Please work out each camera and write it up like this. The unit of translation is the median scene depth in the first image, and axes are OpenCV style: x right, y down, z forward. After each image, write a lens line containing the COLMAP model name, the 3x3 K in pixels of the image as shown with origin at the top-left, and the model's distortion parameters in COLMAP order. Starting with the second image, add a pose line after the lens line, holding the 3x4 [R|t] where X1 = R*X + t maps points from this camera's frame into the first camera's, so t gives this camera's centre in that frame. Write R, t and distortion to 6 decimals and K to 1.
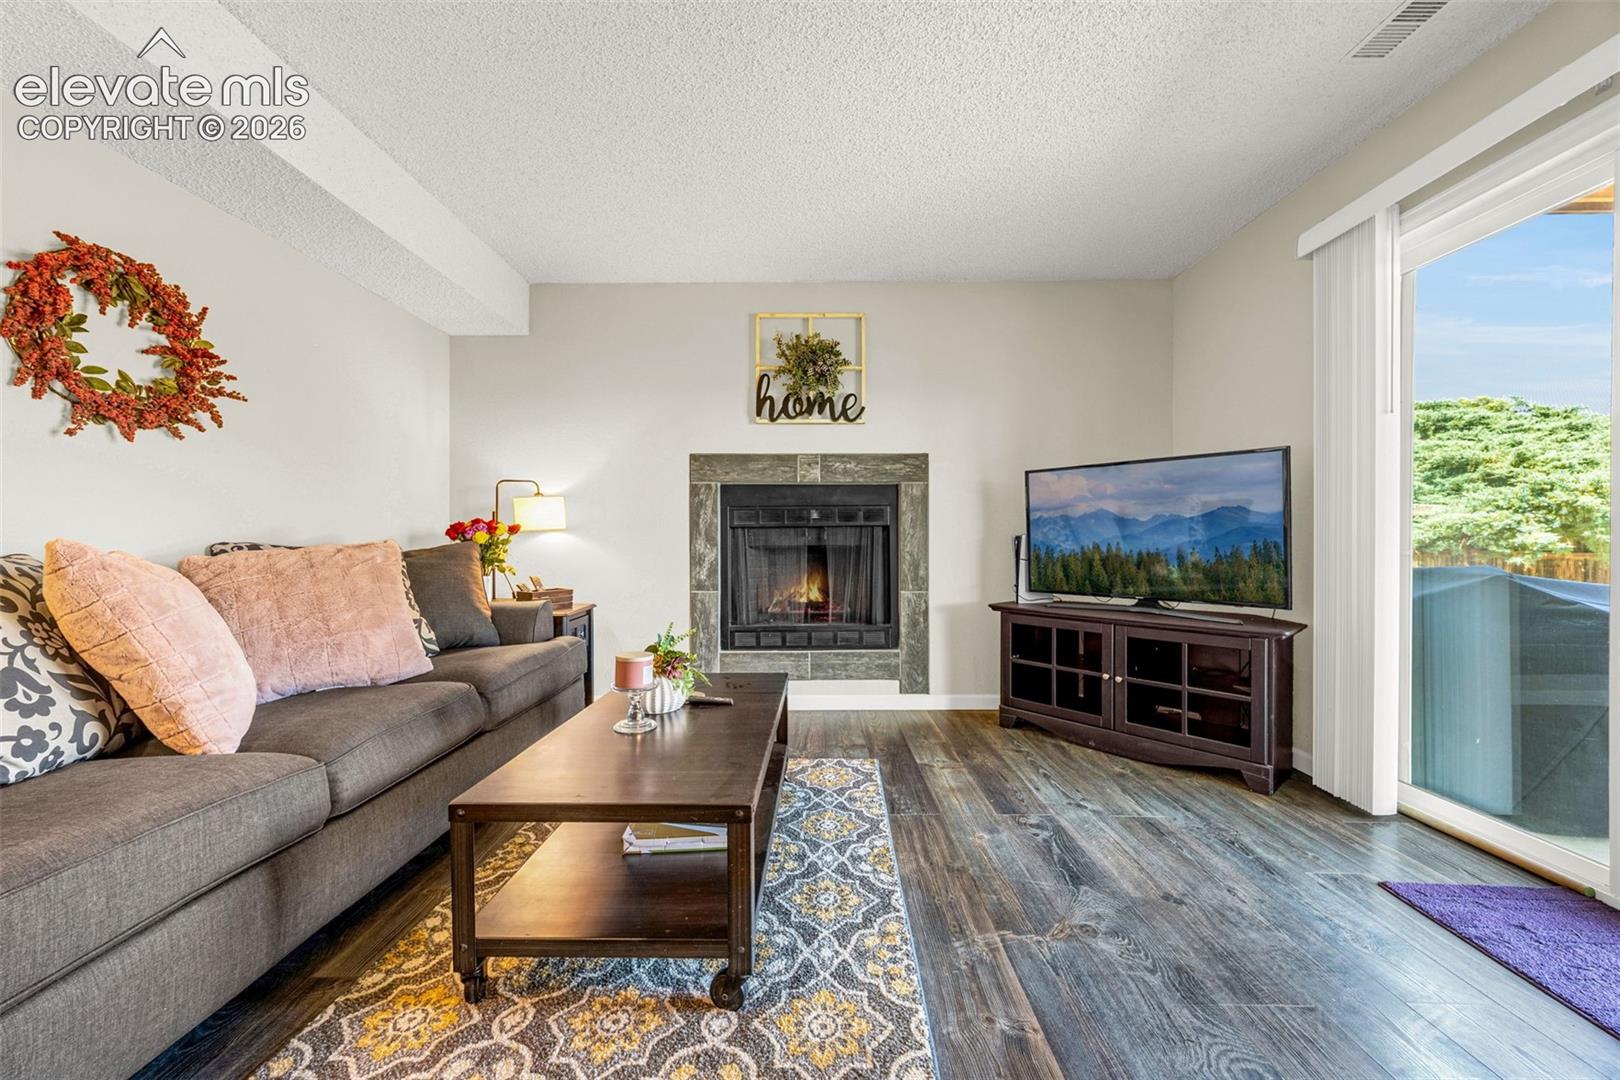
lens RADIAL K [[593.5, 0, 814.7], [0, 593.5, 544.5], [0, 0, 1]] dist [0.003260, -0.000255]
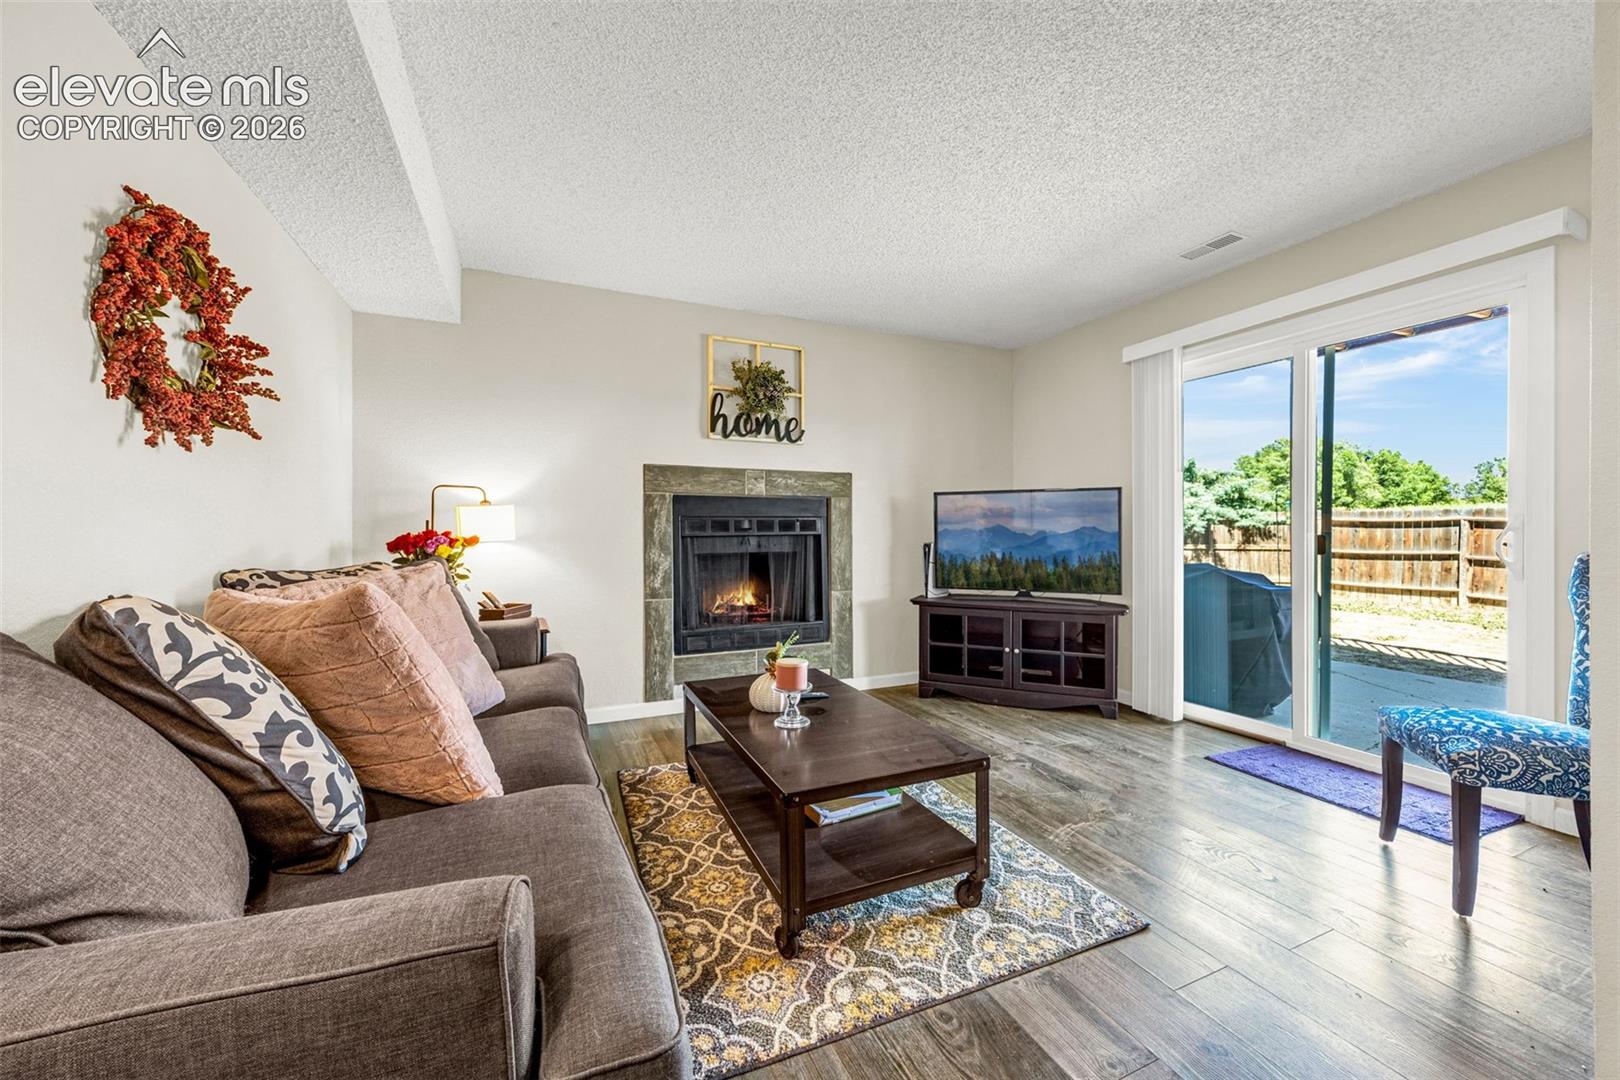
lens RADIAL K [[593.5, 0, 807.3], [0, 593.5, 536.6], [0, 0, 1]] dist [0.003260, -0.000255]
pose [[0.913799, -0.002782, 0.406158, -0.398210], [0.002764, 0.999996, 0.000631, -0.031397], [-0.406158, 0.000546, 0.913803, -0.041357]]
